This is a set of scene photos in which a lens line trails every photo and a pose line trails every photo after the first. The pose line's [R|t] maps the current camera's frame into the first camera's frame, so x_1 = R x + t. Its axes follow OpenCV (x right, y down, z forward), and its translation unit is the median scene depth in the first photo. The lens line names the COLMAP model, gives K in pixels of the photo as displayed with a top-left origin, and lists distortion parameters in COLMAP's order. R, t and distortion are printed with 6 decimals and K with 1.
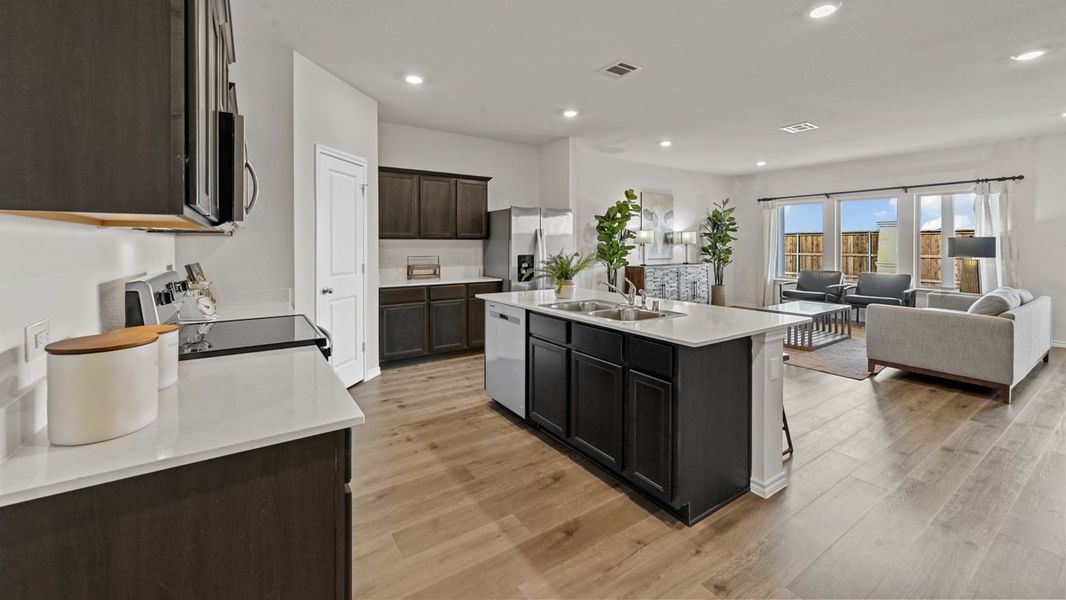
lens RADIAL K [[423.0, 0, 536.4], [0, 423.0, 244.3], [0, 0, 1]] dist [0.001520, 0.000410]
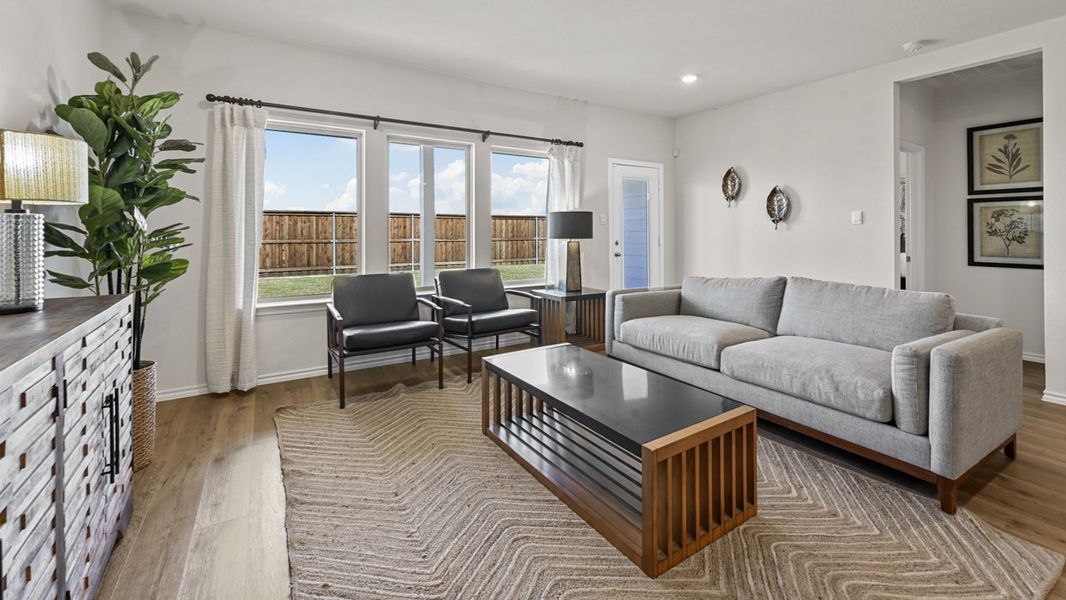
lens RADIAL K [[432.4, 0, 526.9], [0, 432.4, 231.4], [0, 0, 1]] dist [-0.011574, -0.000107]
pose [[0.057985, -0.004791, 0.998306, 0.263223], [0.001356, 0.999988, 0.004720, 0.015032], [-0.998317, 0.001080, 0.057991, 1.087817]]
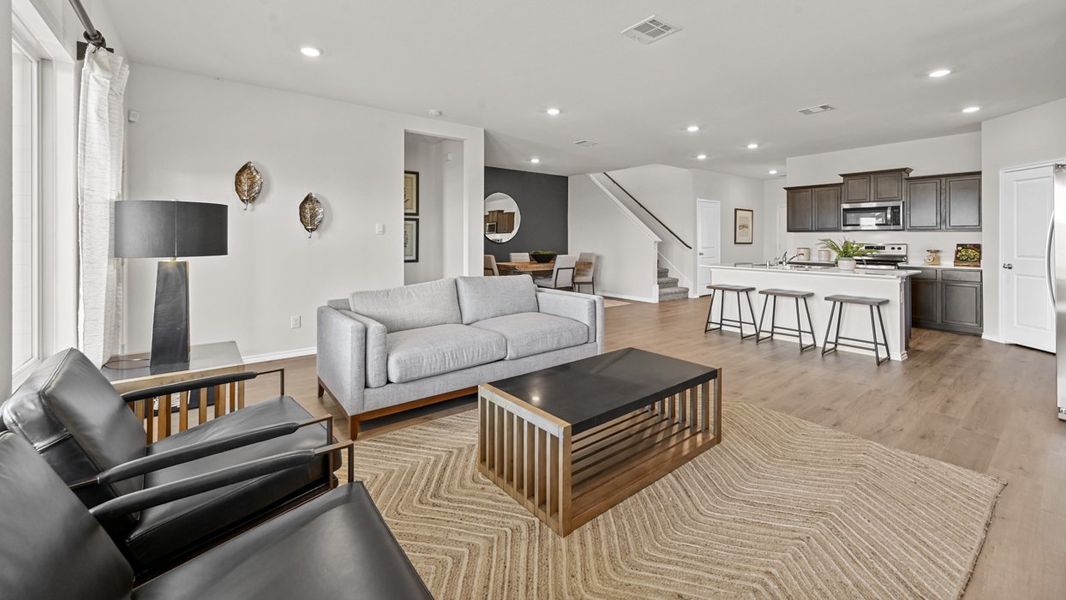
lens RADIAL K [[422.2, 0, 535.9], [0, 422.2, 235.5], [0, 0, 1]] dist [0.001945, -0.000107]
pose [[-0.997862, -0.005238, -0.065152, 0.765770], [-0.004768, 0.999961, -0.007367, 0.014152], [0.065188, -0.007040, -0.997848, 1.473318]]
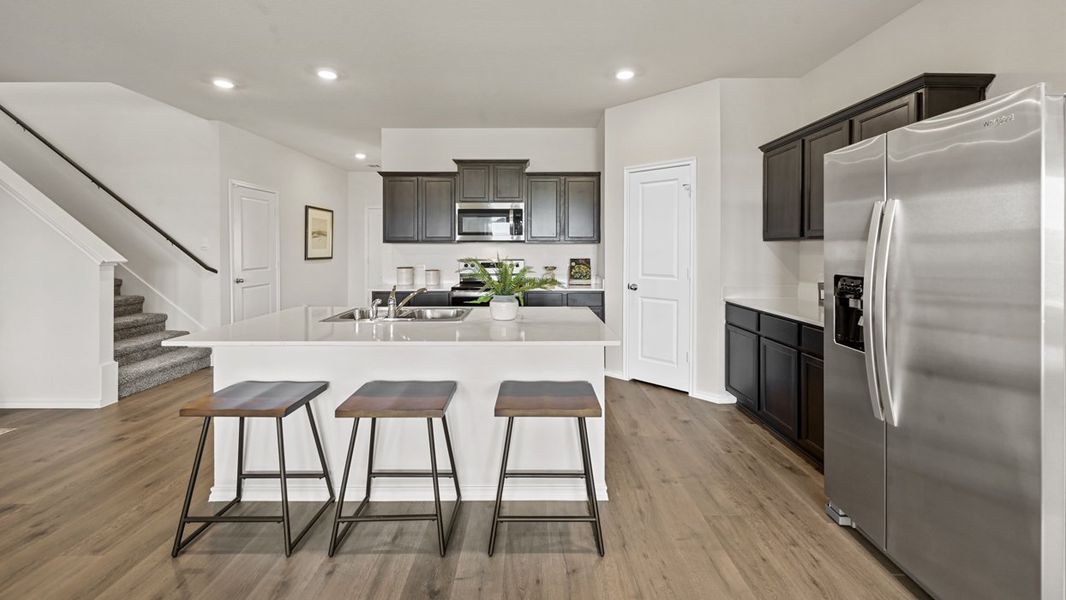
lens RADIAL K [[423.0, 0, 530.6], [0, 423.0, 247.1], [0, 0, 1]] dist [0.001520, 0.000410]
pose [[-0.567147, -0.001983, -0.823614, 0.409166], [-0.000156, 0.999997, -0.002301, -0.000005], [0.823616, -0.001177, -0.567146, 0.903784]]
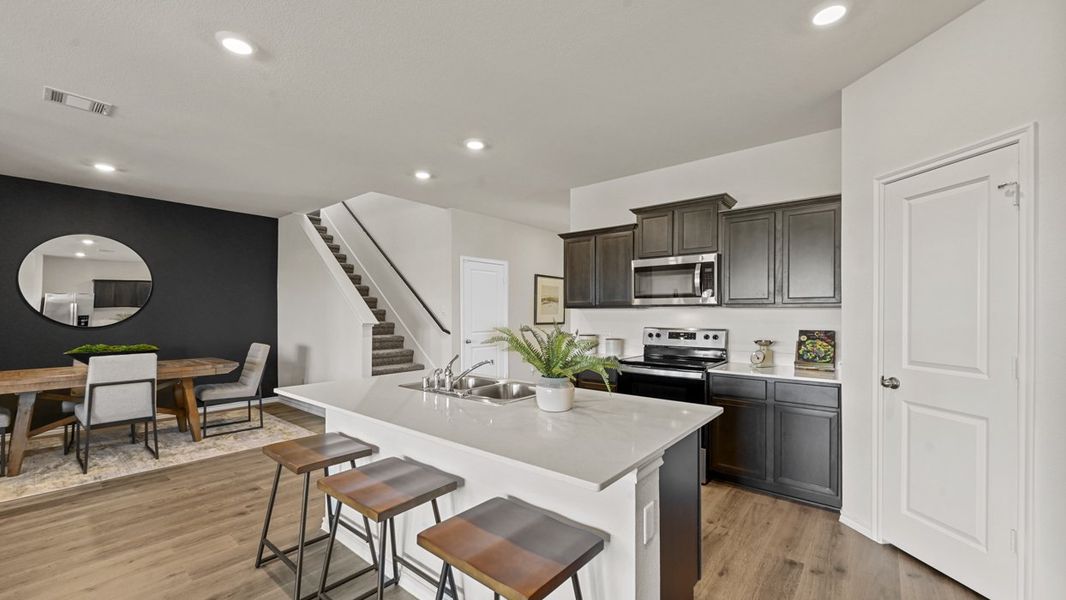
lens RADIAL K [[423.0, 0, 529.7], [0, 423.0, 313.3], [0, 0, 1]] dist [0.001520, 0.000410]
pose [[-0.961883, -0.002901, -0.273446, 0.157700], [-0.002682, 0.999996, -0.001178, 0.000041], [0.273448, -0.000399, -0.961887, 0.941070]]
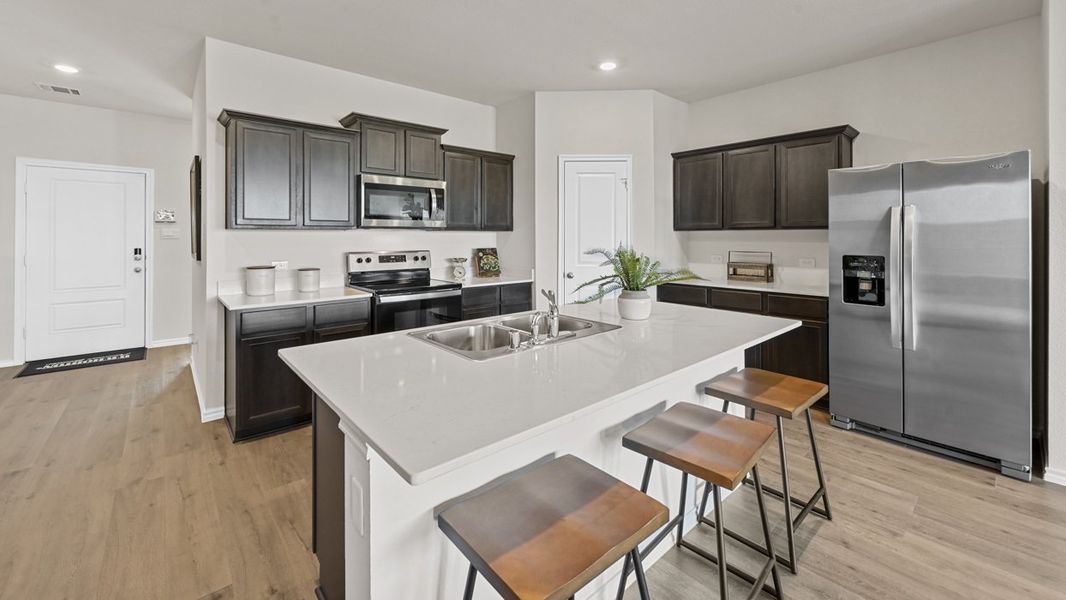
lens RADIAL K [[423.0, 0, 530.4], [0, 423.0, 236.8], [0, 0, 1]] dist [0.001520, 0.000410]
pose [[0.117527, -0.001927, -0.993068, 0.430933], [0.000783, 0.999998, -0.001848, 0.001759], [0.993069, -0.000561, 0.117528, 0.469809]]
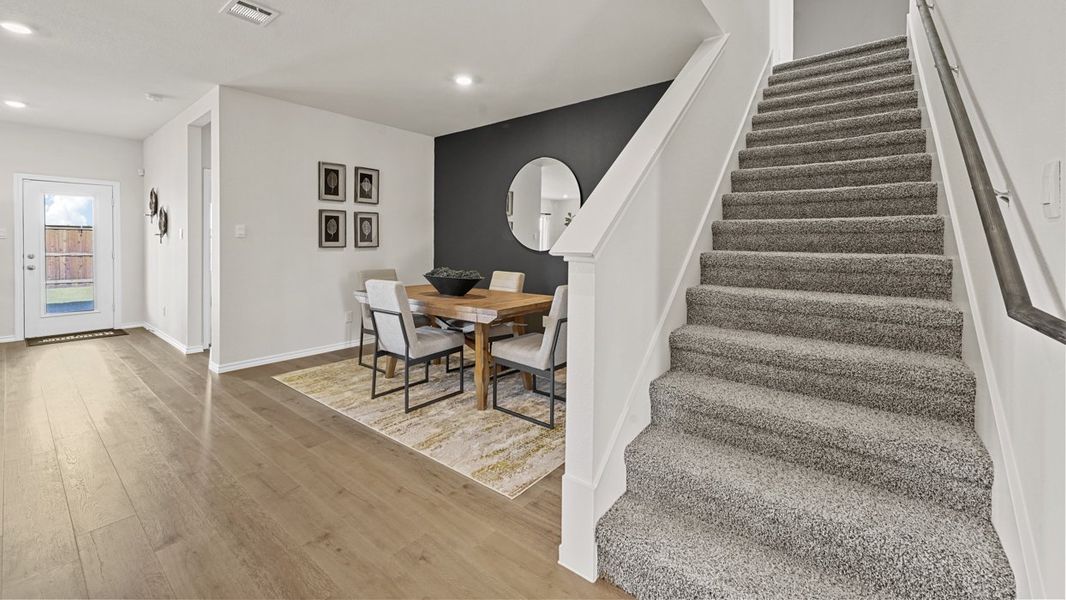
lens RADIAL K [[423.0, 0, 528.7], [0, 423.0, 242.5], [0, 0, 1]] dist [0.001520, 0.000410]
pose [[-0.290151, 0.002007, 0.956979, -0.028227], [-0.001746, 0.999995, -0.002626, 0.014891], [-0.956979, -0.002433, -0.290146, 0.118856]]
